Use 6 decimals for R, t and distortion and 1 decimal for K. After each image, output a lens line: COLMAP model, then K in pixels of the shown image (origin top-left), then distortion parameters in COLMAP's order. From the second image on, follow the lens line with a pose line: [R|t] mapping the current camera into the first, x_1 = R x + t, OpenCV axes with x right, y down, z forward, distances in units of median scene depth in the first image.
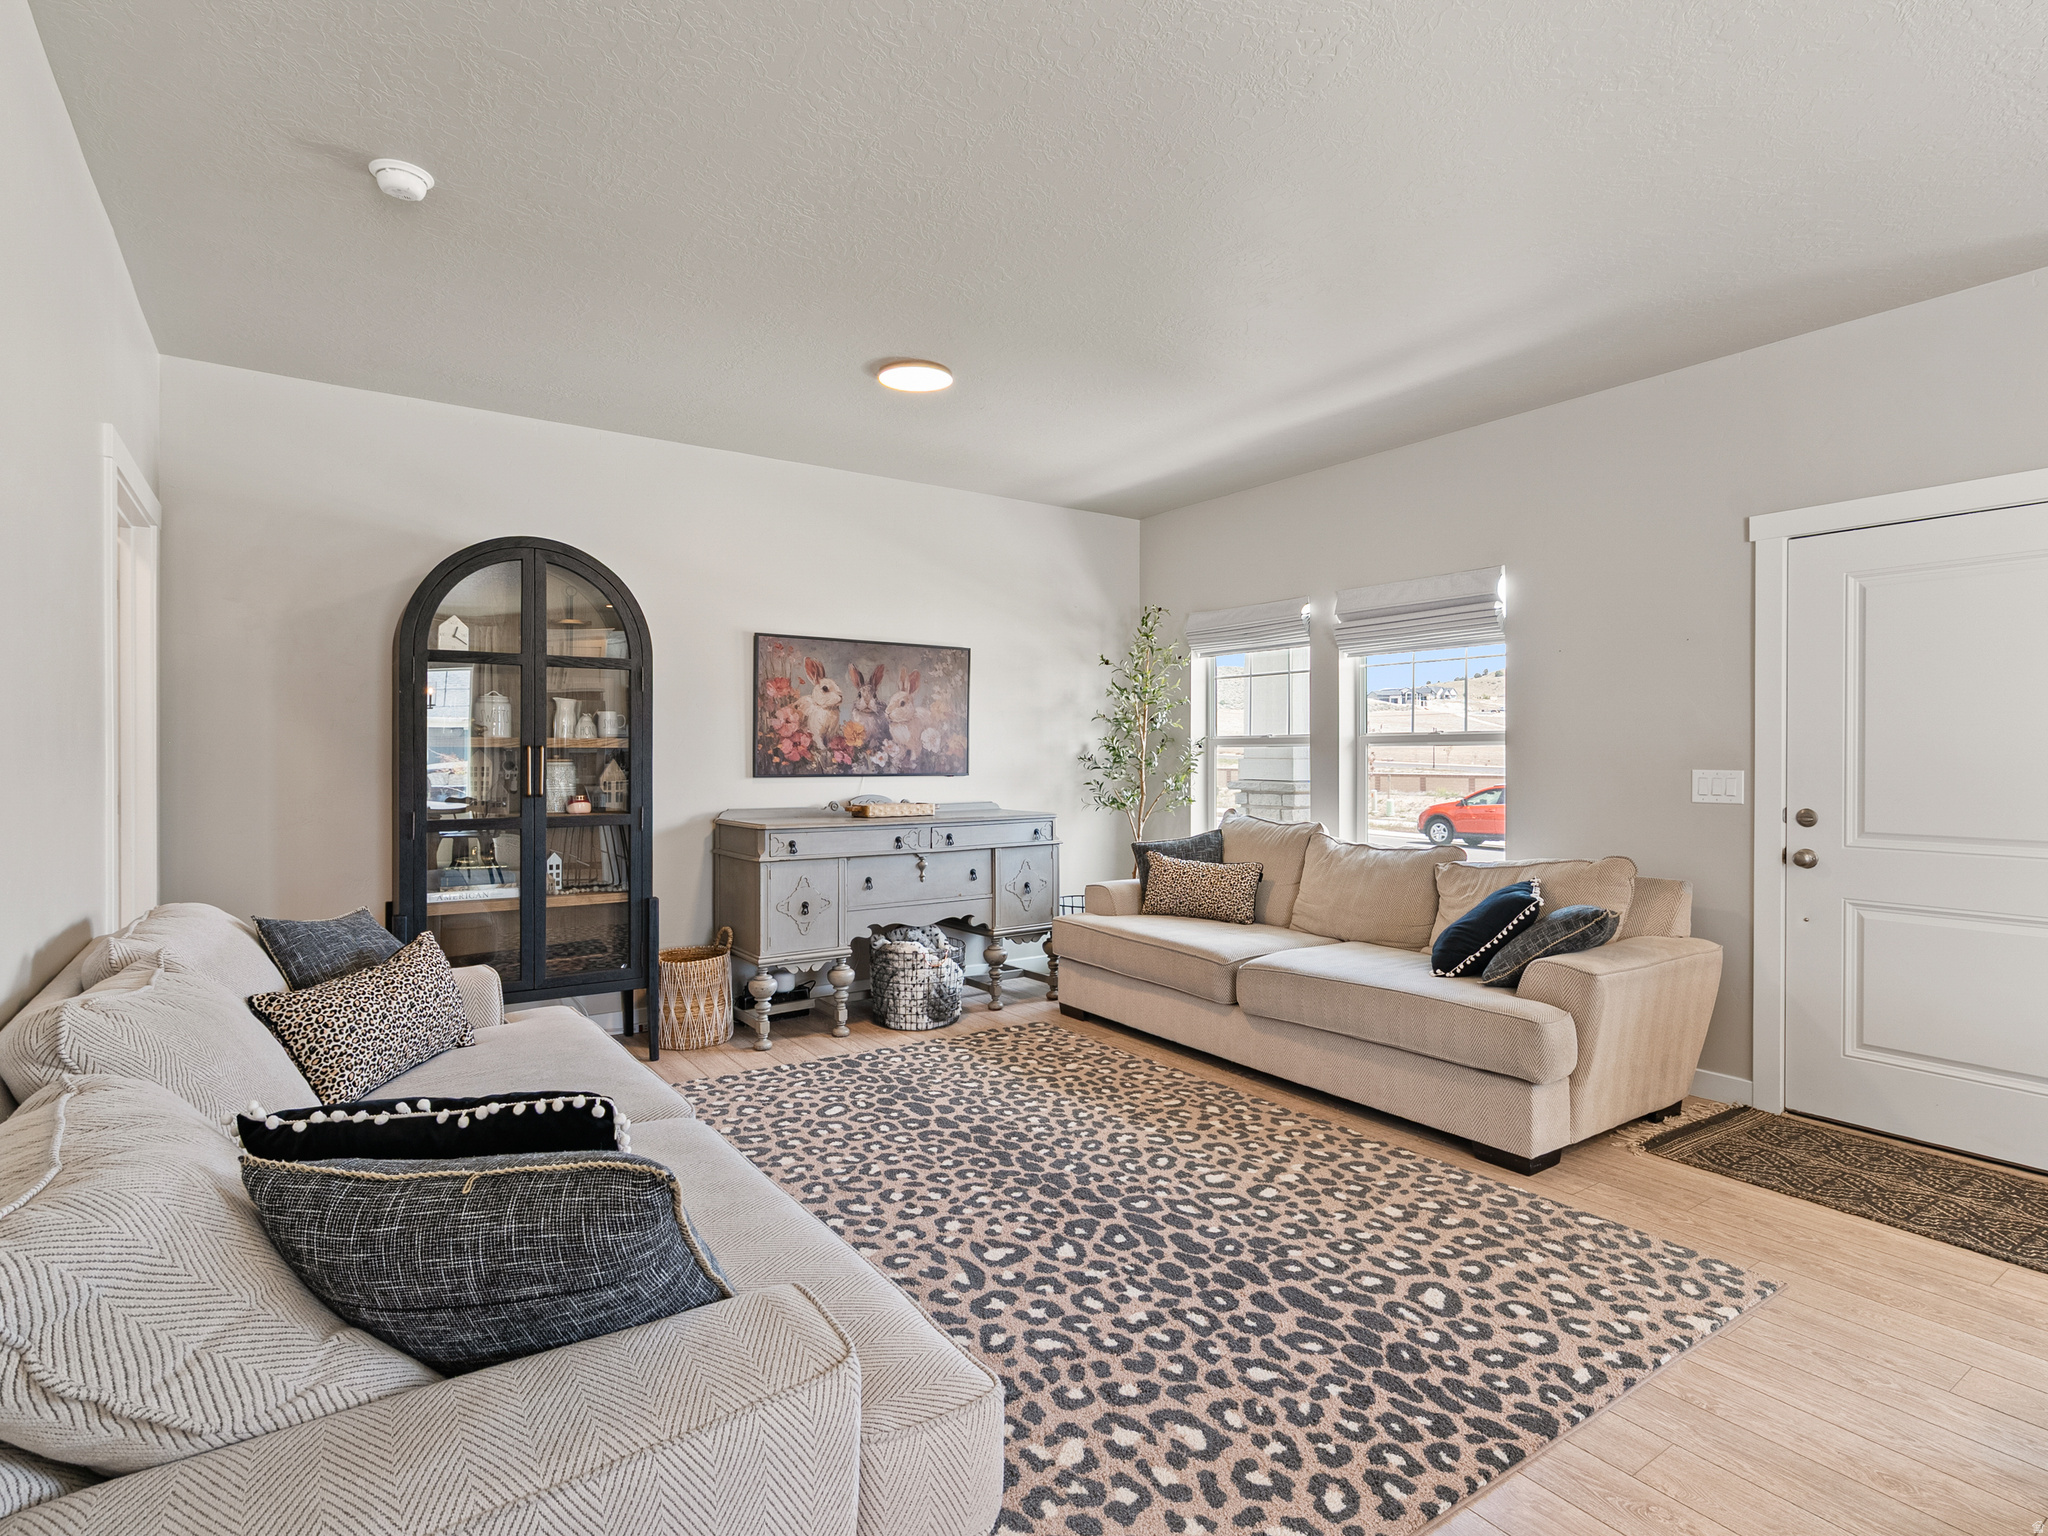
lens RADIAL K [[1036.4, 0, 1011.4], [0, 1036.4, 764.9], [0, 0, 1]] dist [-0.009038, 0.002873]
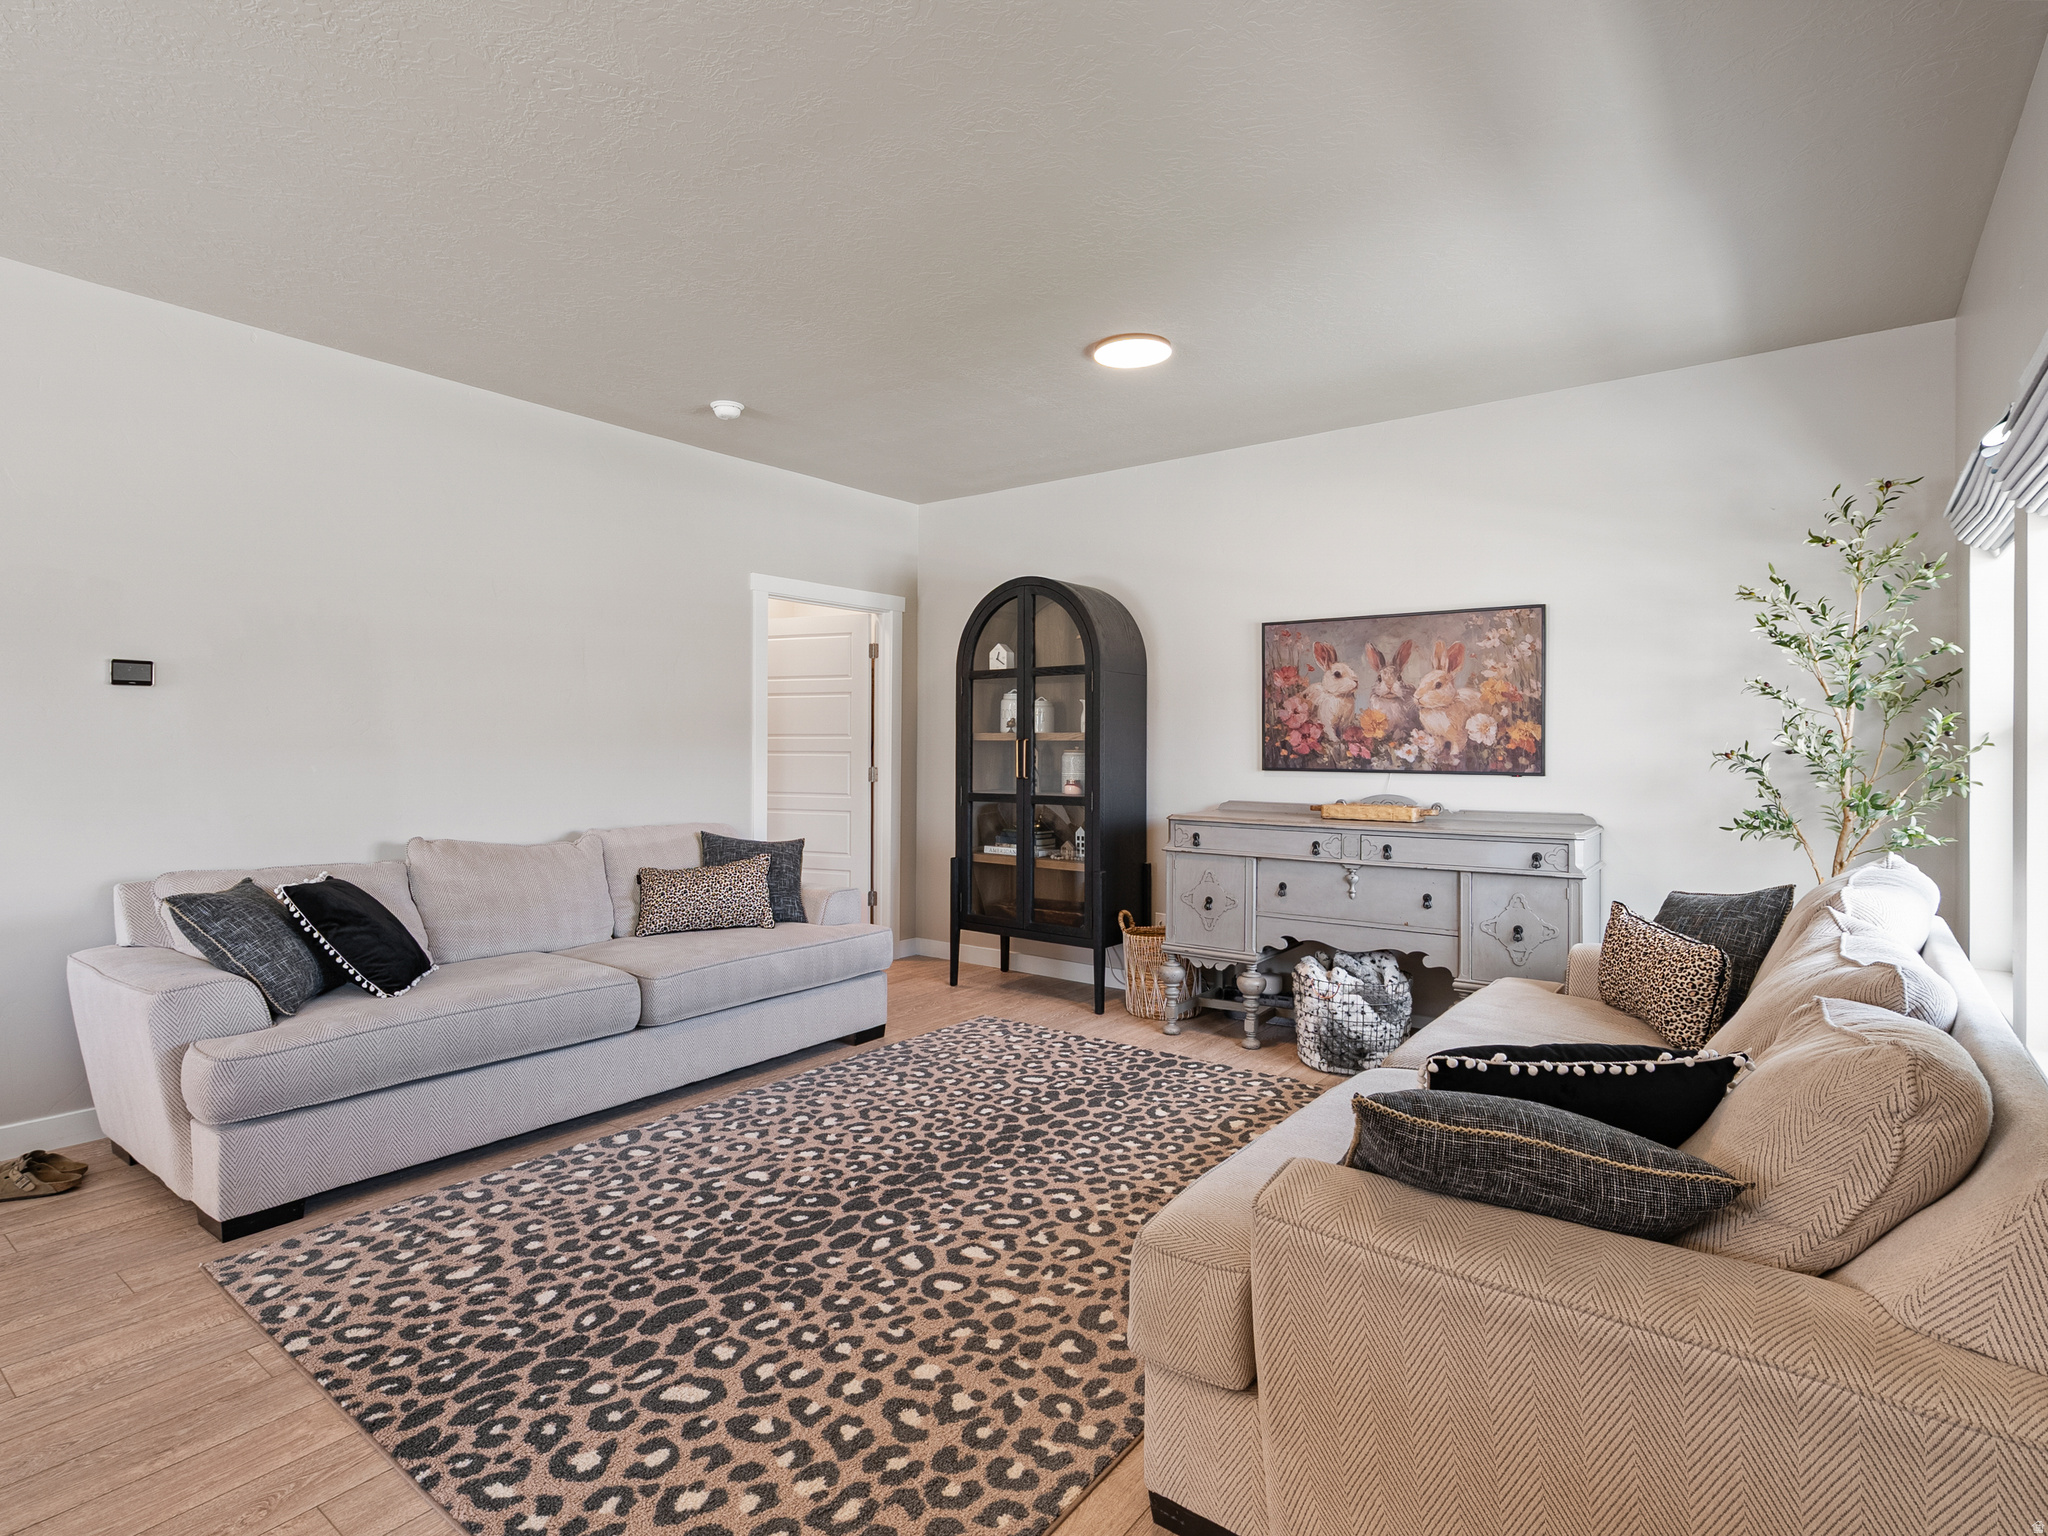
lens RADIAL K [[1036.4, 0, 1016.9], [0, 1036.4, 753.9], [0, 0, 1]] dist [-0.009038, 0.002873]
pose [[0.326086, 0.007118, -0.945313, 0.814454], [-0.013283, 0.999907, 0.002947, -0.004504], [0.945247, 0.011595, 0.326151, 0.619528]]
